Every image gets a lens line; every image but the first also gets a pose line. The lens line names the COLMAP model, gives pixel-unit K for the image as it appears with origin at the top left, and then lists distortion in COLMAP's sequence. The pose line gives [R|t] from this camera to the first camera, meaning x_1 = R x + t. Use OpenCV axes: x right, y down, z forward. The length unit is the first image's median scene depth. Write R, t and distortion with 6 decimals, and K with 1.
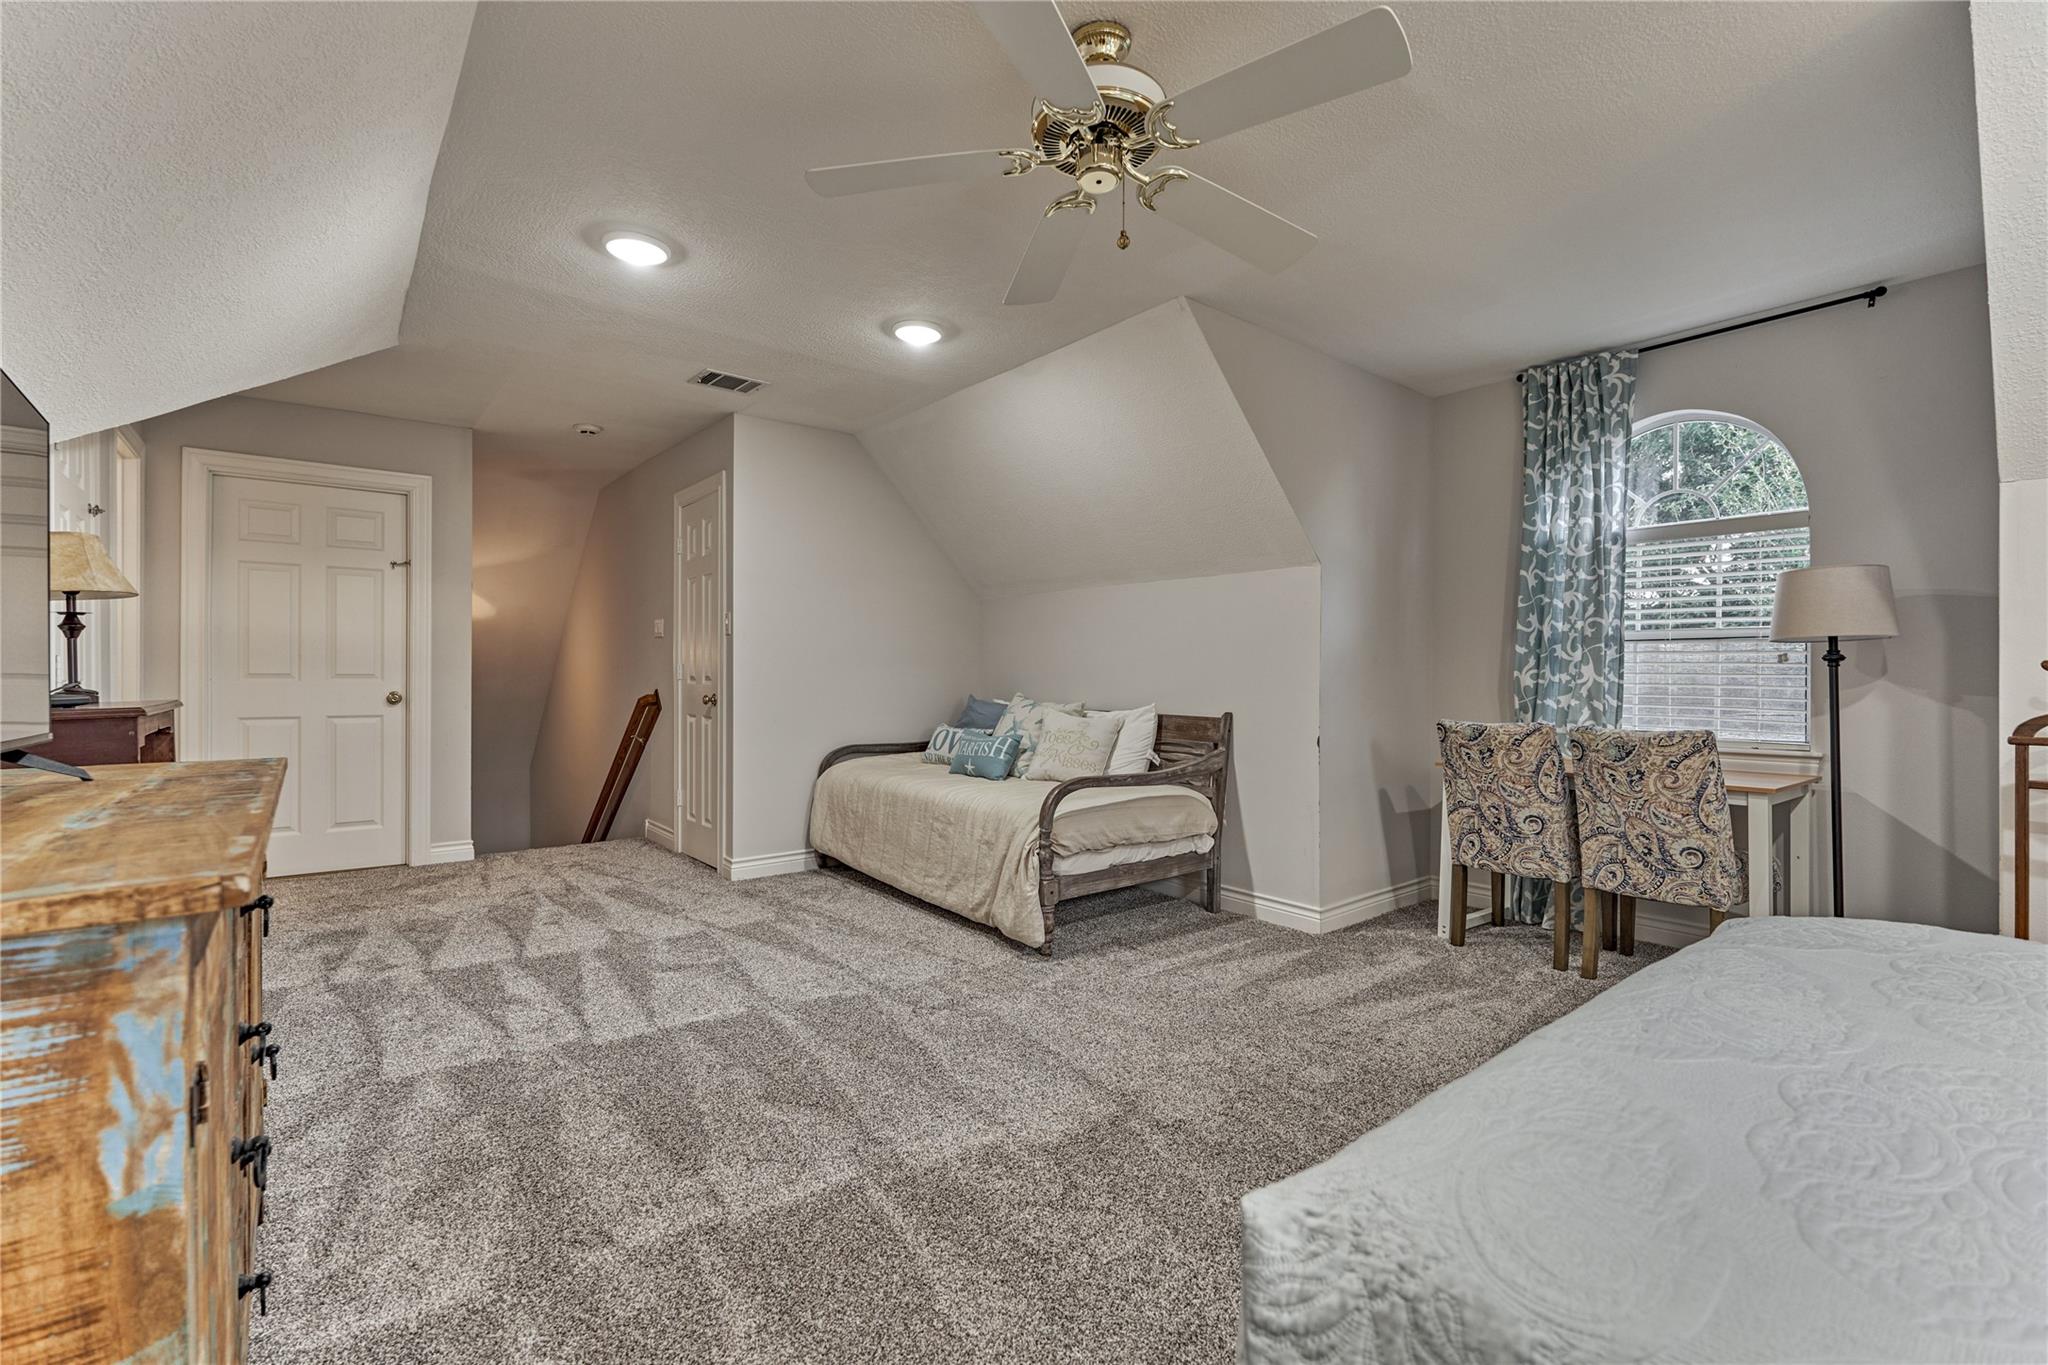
lens RADIAL K [[900.7, 0, 1023.8], [0, 900.7, 679.6], [0, 0, 1]] dist [0.000750, 0.000001]
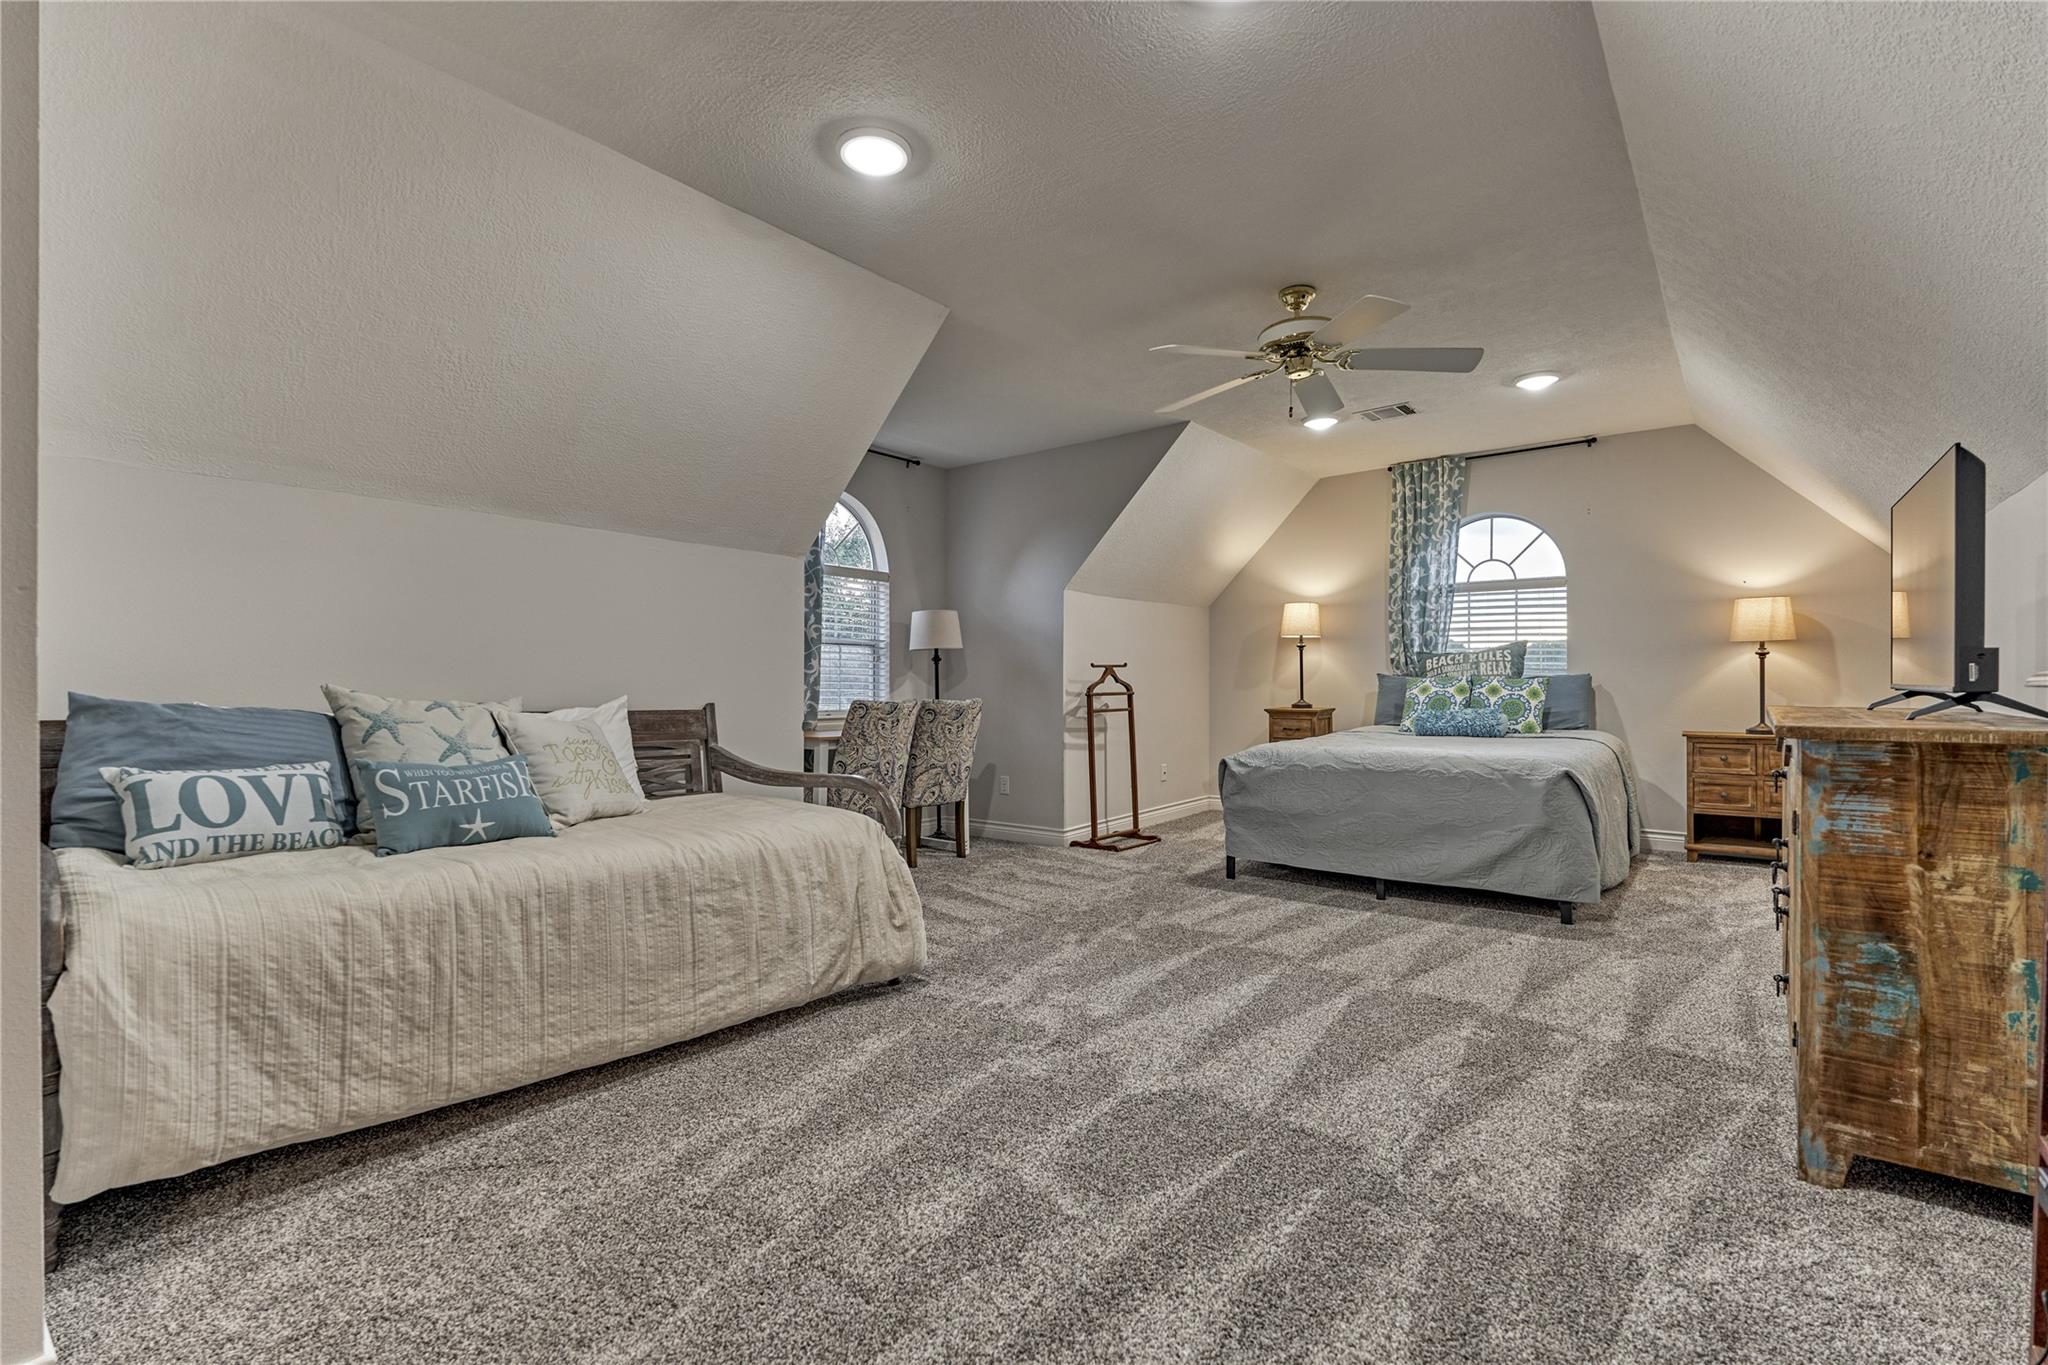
lens RADIAL K [[900.7, 0, 1024.4], [0, 900.7, 682.3], [0, 0, 1]] dist [0.000750, 0.000001]
pose [[-0.193703, -0.002809, 0.981056, -0.755217], [-0.001725, 0.999995, 0.002522, 0.014351], [-0.981059, -0.001204, -0.193707, 0.940663]]
